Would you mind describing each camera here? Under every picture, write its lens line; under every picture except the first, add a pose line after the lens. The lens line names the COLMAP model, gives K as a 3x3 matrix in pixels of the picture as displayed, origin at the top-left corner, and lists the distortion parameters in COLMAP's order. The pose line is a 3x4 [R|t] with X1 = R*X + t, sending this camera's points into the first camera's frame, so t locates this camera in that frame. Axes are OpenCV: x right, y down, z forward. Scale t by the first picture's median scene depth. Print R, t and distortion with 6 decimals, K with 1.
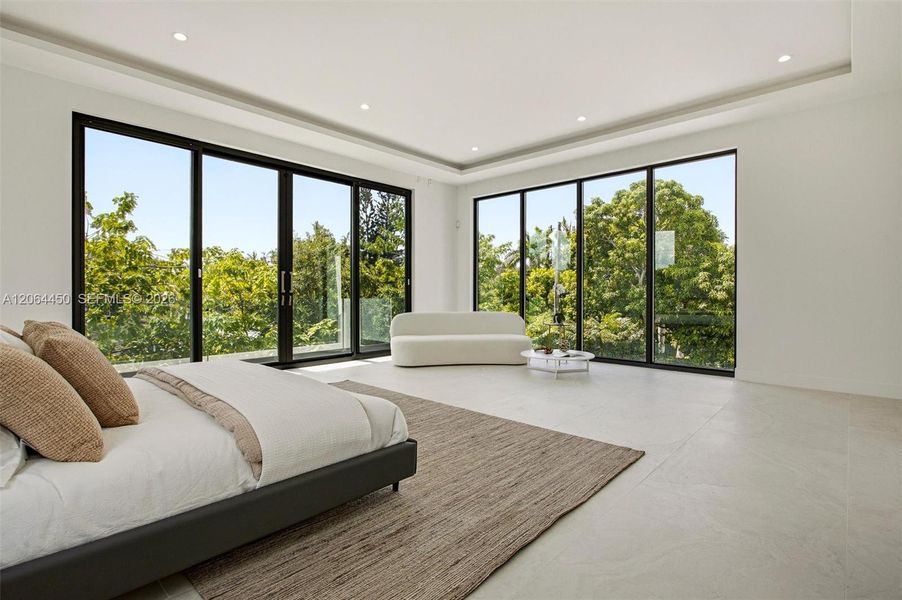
lens RADIAL K [[429.2, 0, 451.3], [0, 429.2, 288.8], [0, 0, 1]] dist [0.057086, -0.000067]
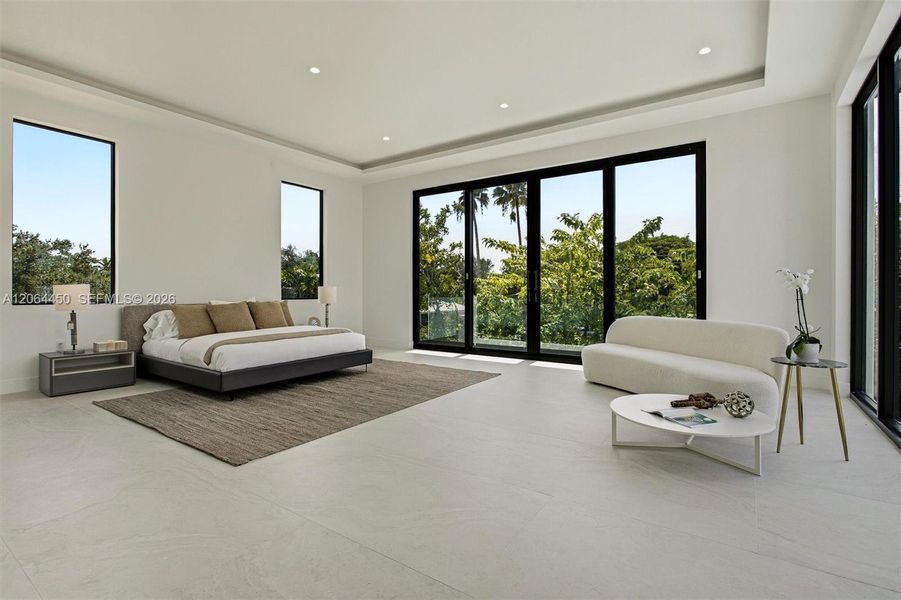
lens RADIAL K [[432.9, 0, 450.5], [0, 432.9, 300.0], [0, 0, 1]] dist [-0.003016, -0.000369]
pose [[0.131682, 0.013682, -0.991198, 1.083472], [0.001484, 0.999901, 0.014000, 0.027261], [0.991291, -0.003315, 0.131648, 1.053068]]
